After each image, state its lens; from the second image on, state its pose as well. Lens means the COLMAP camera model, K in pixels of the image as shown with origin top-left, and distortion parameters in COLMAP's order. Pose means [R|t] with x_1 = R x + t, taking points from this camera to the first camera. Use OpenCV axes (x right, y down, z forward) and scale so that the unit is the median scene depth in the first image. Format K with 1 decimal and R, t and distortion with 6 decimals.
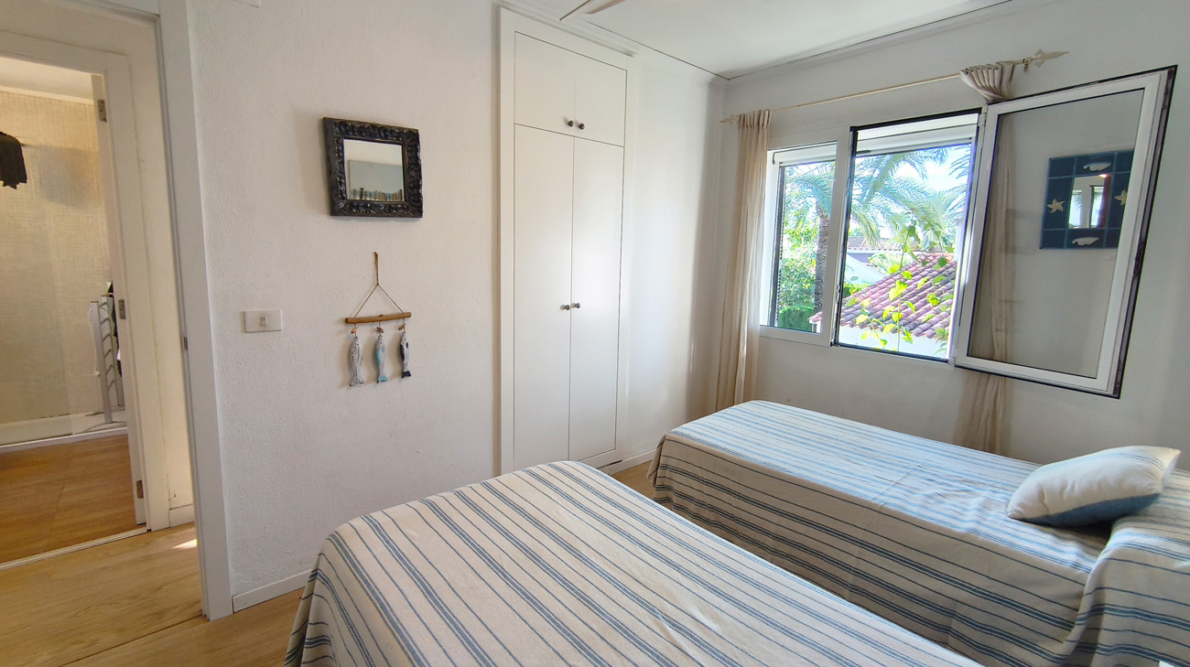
lens RADIAL K [[522.6, 0, 589.5], [0, 522.6, 326.0], [0, 0, 1]] dist [-0.000644, 0.003366]
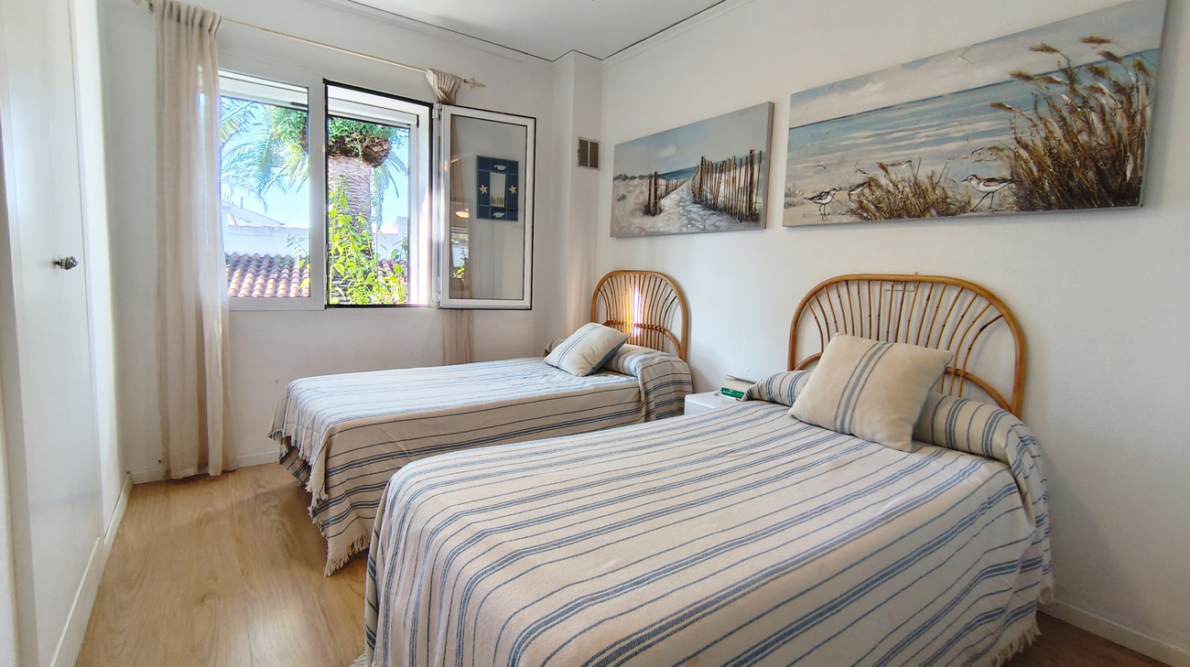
lens RADIAL K [[522.6, 0, 586.3], [0, 522.6, 330.7], [0, 0, 1]] dist [-0.000644, 0.003366]
pose [[0.092829, -0.127218, 0.987521, -0.612986], [0.112506, 0.986792, 0.116549, 0.026064], [-0.989305, 0.100283, 0.105915, 0.613809]]
